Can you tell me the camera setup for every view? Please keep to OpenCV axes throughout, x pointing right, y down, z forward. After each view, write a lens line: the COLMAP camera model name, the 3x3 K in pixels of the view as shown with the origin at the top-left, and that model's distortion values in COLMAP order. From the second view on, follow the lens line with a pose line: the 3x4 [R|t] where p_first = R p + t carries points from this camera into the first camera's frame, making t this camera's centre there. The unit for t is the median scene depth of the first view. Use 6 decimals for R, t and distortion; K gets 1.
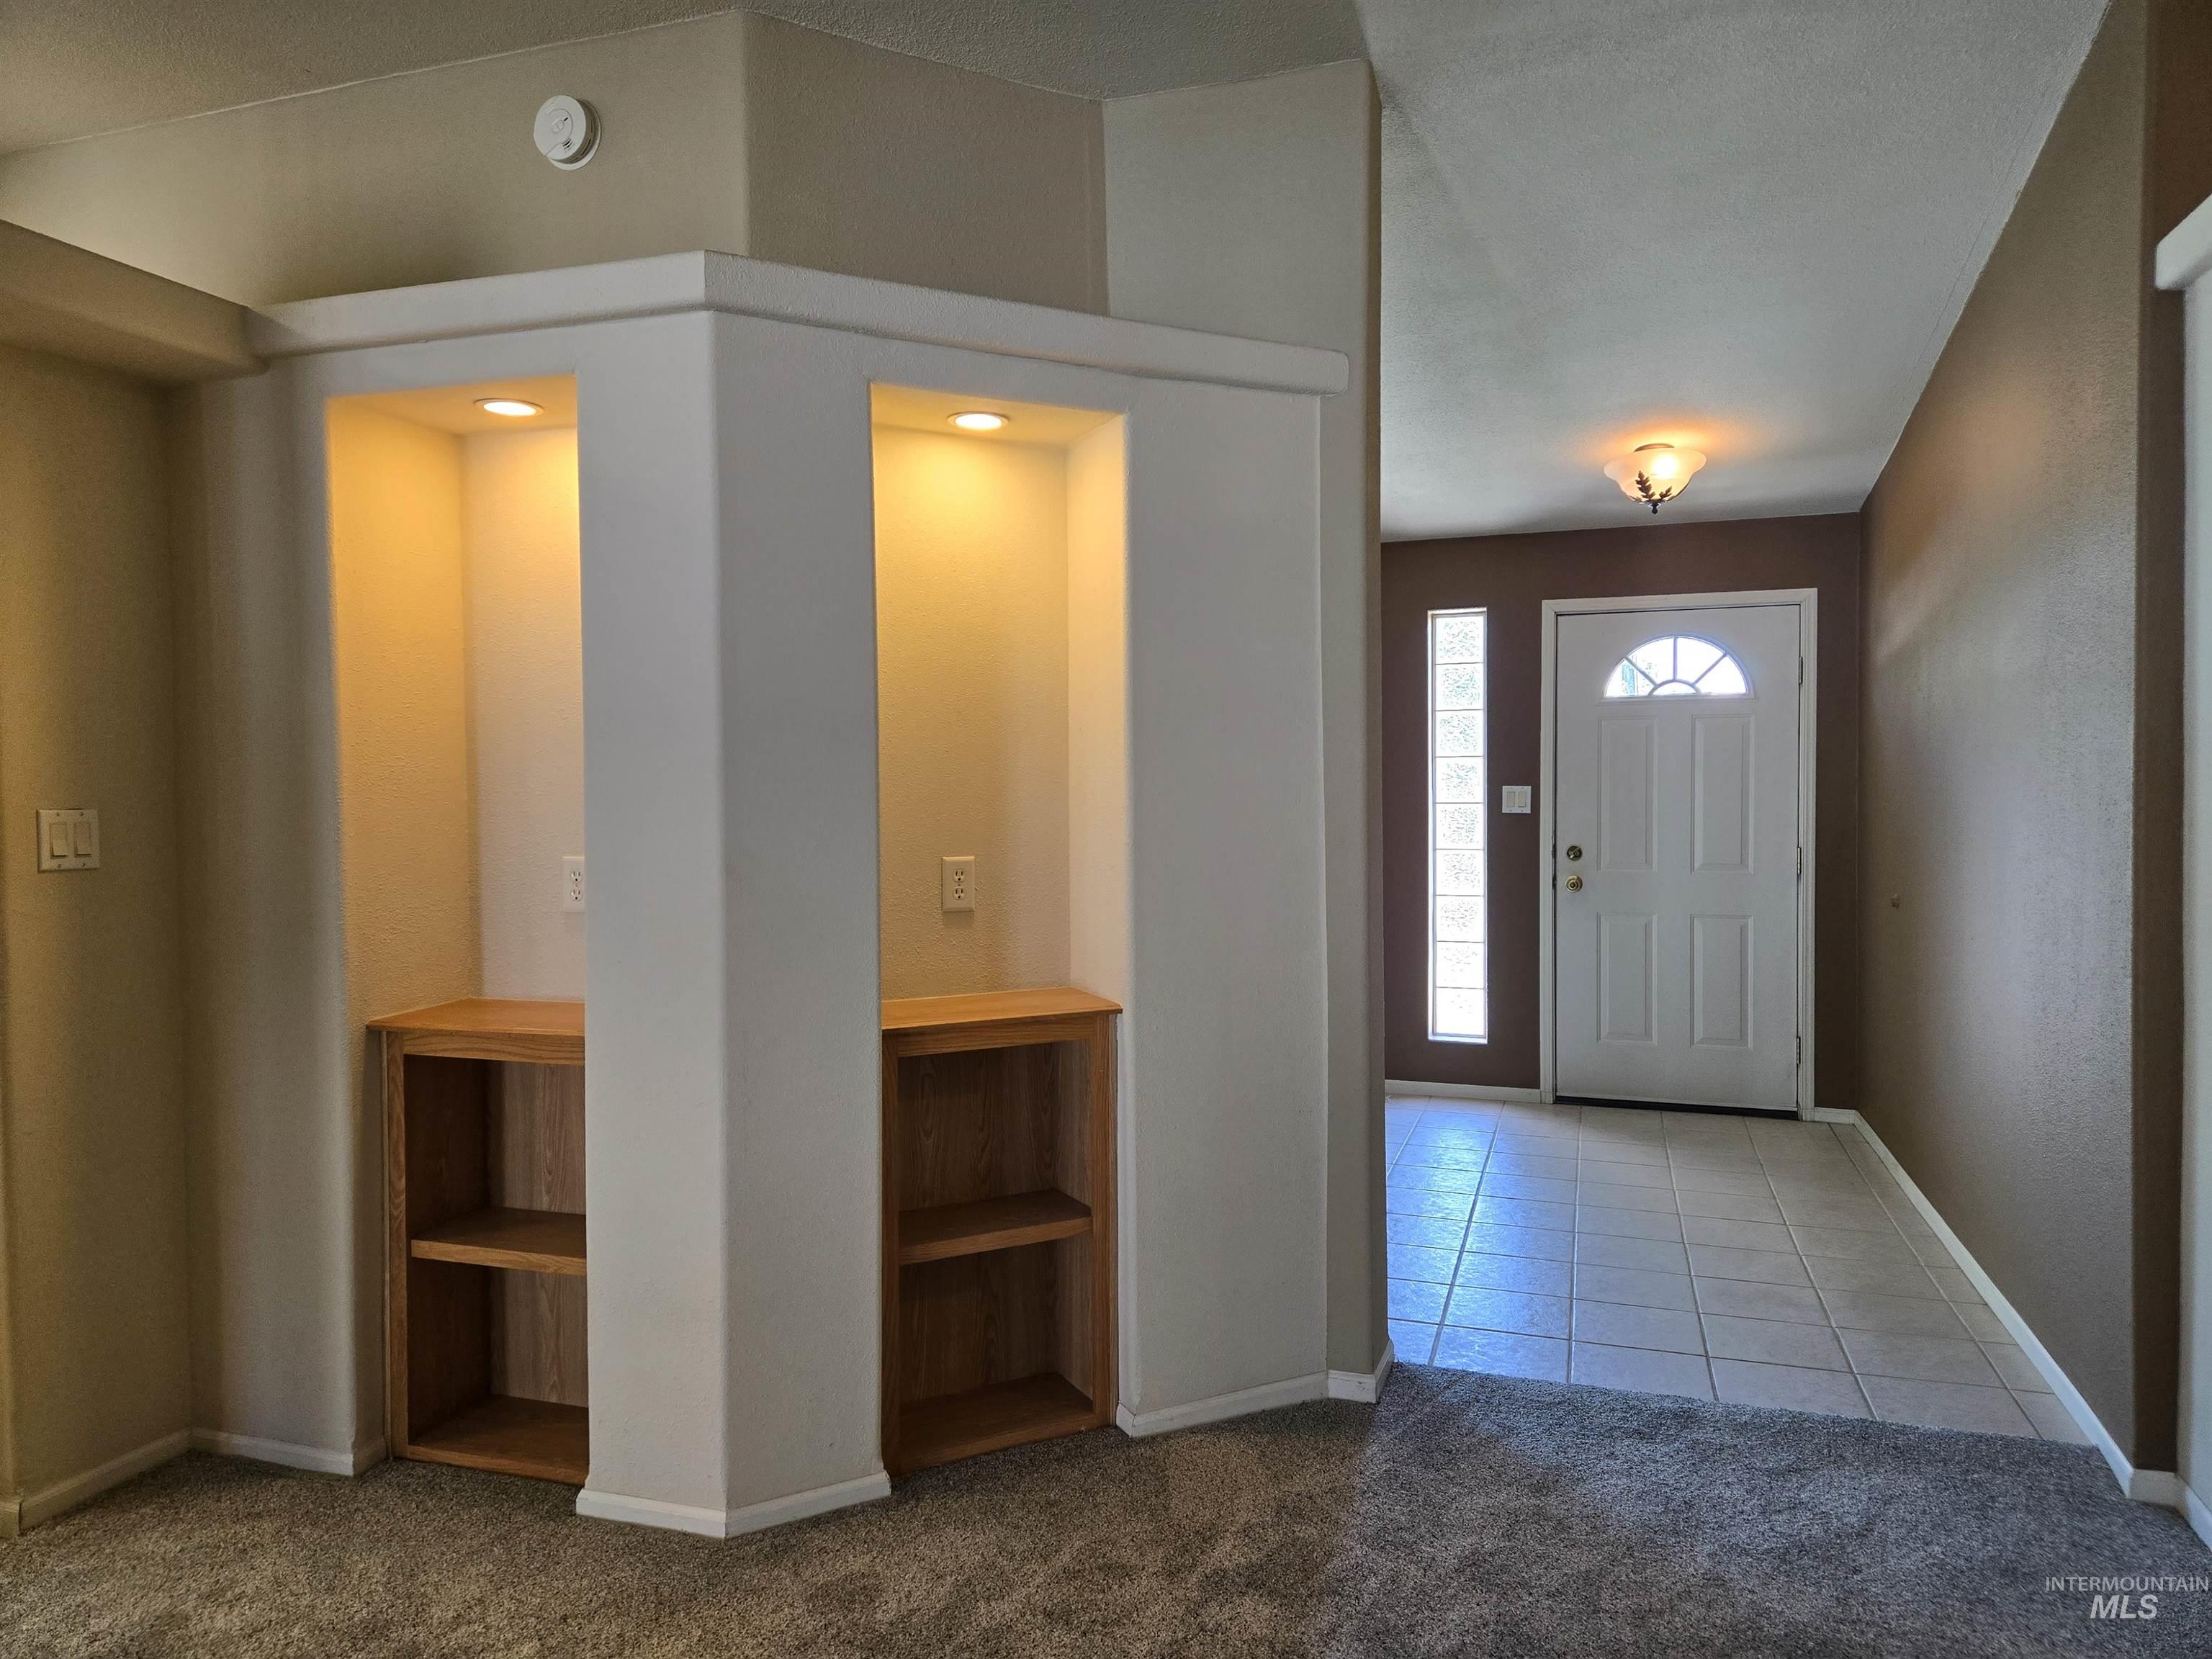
lens RADIAL K [[1473.0, 0, 1093.3], [0, 1473.0, 820.3], [0, 0, 1]] dist [0.073954, -0.057105]
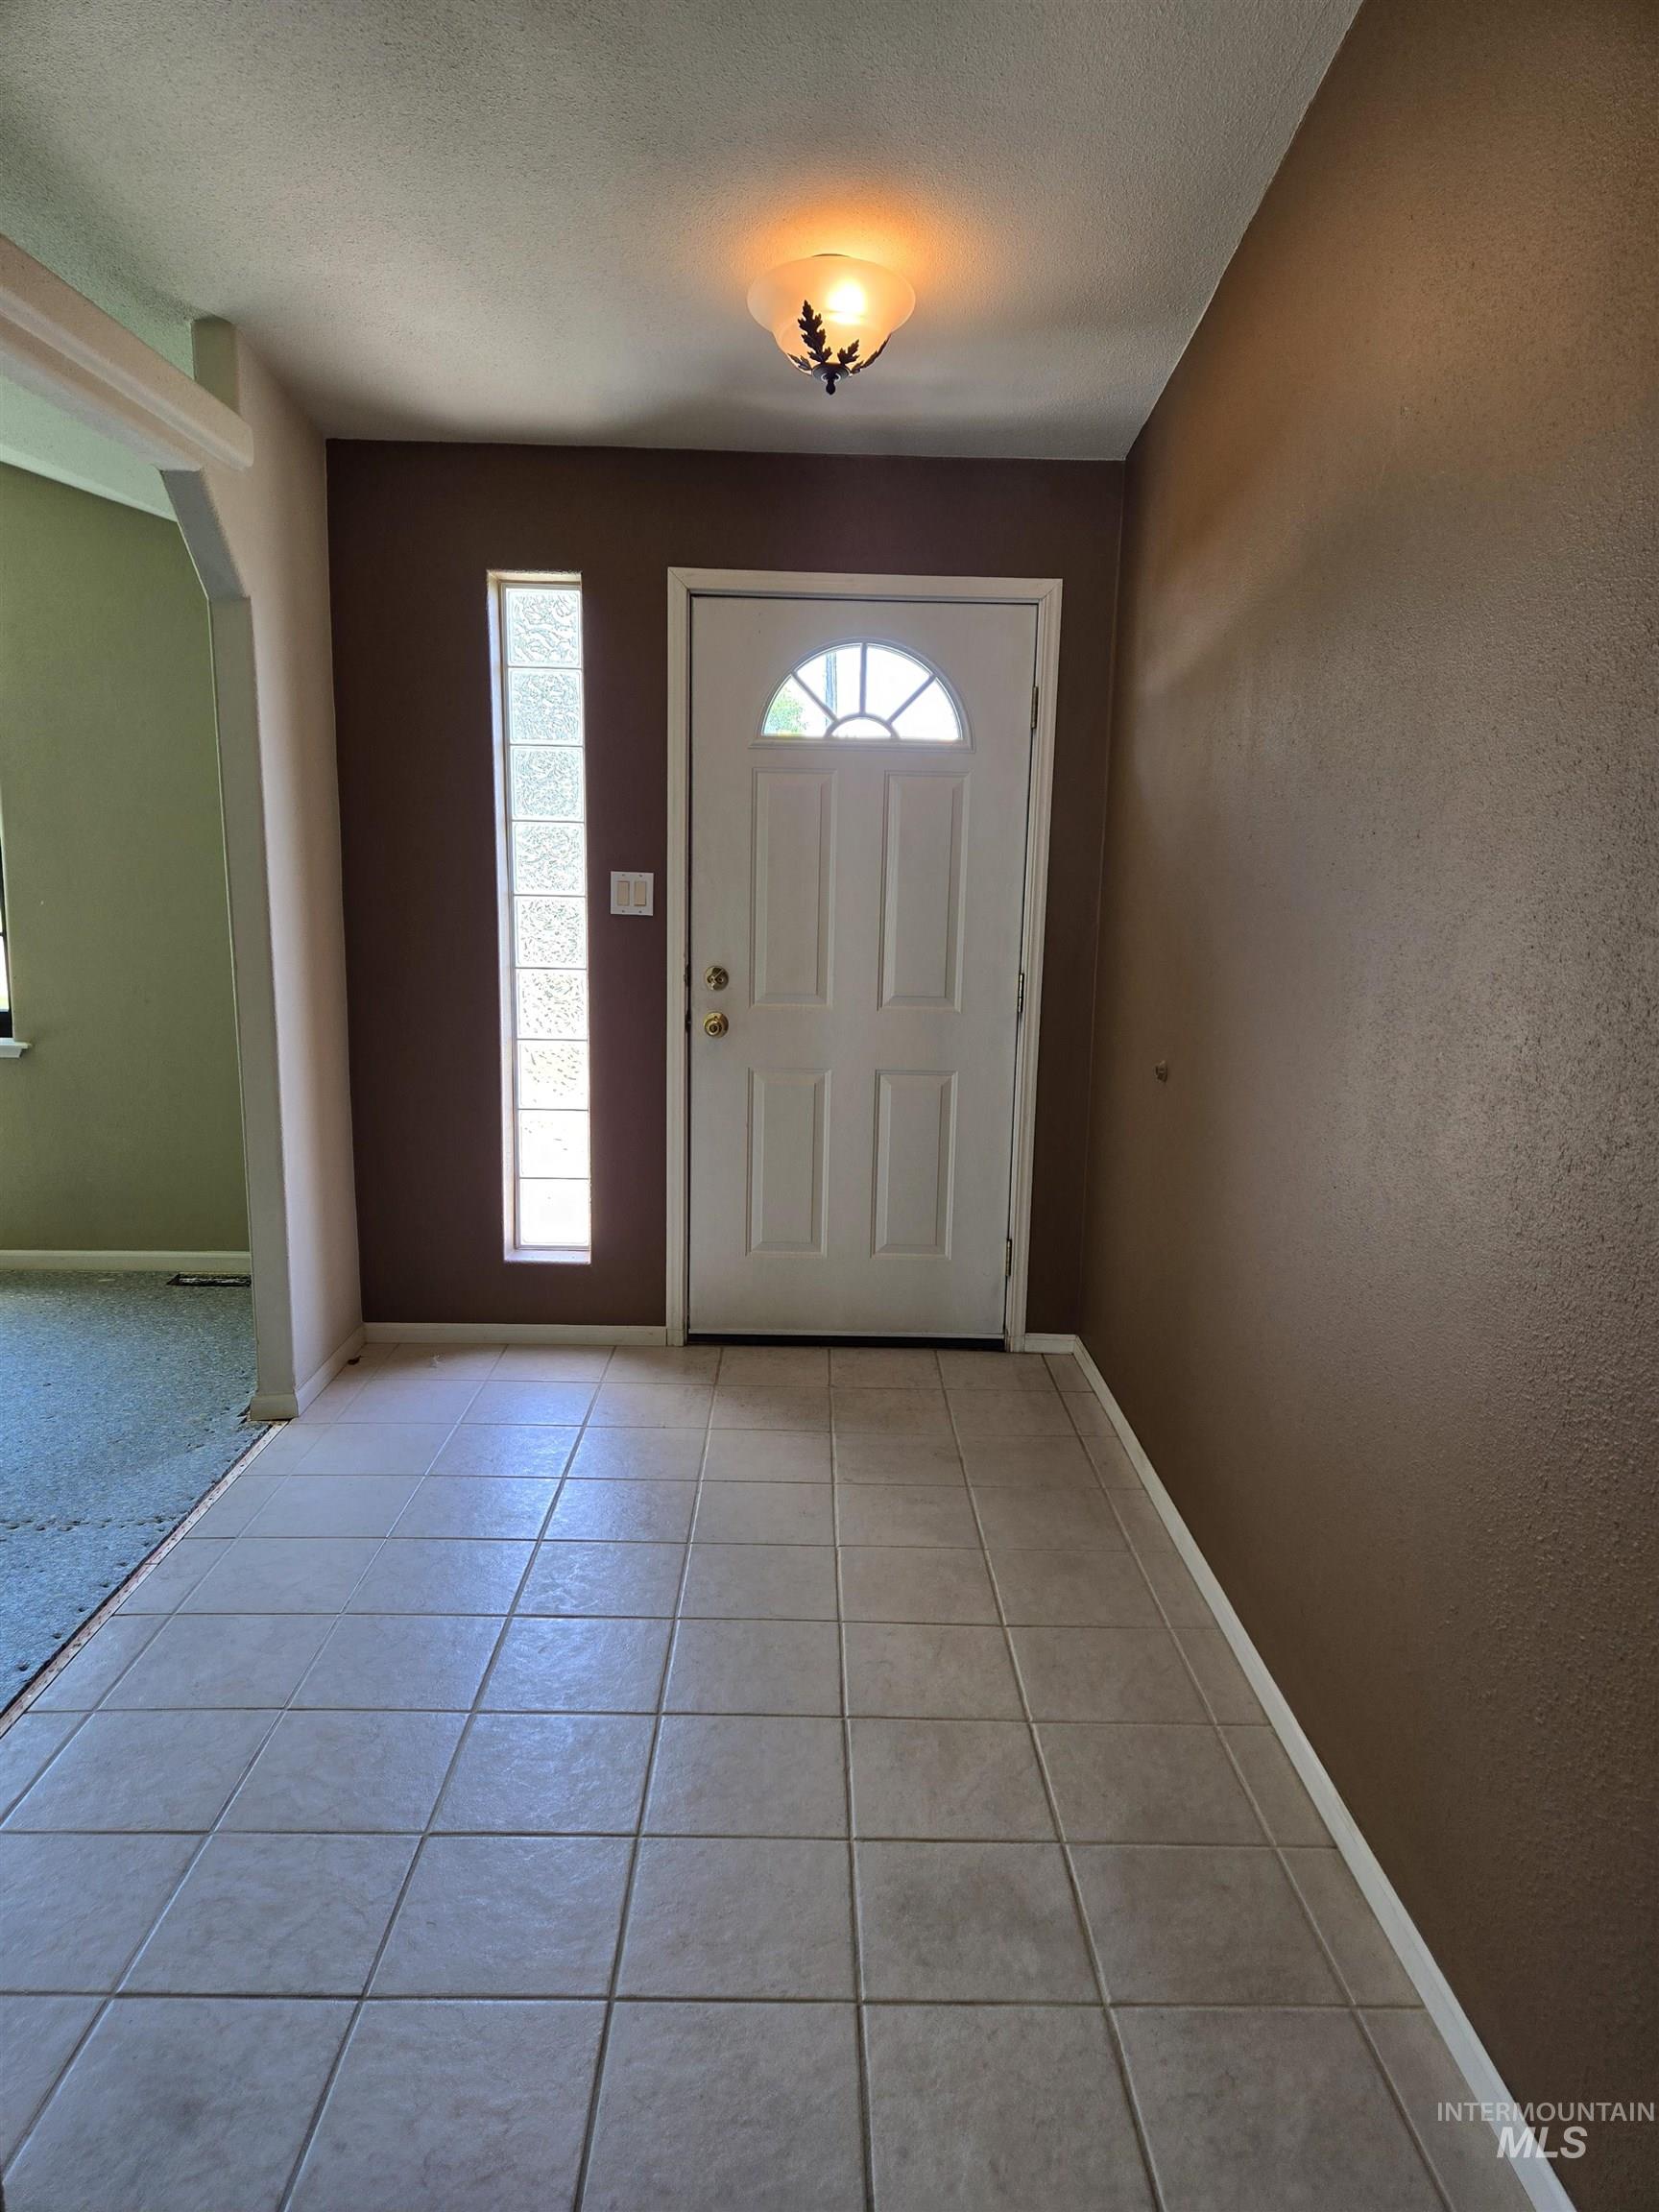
lens RADIAL K [[1473.0, 0, 826.9], [0, 1473.0, 1111.3], [0, 0, 1]] dist [0.073954, -0.057105]
pose [[0.941350, -0.037256, 0.335367, 0.150792], [-0.017964, 0.986943, 0.160065, -0.025590], [-0.336952, -0.156702, 0.928390, 0.372718]]
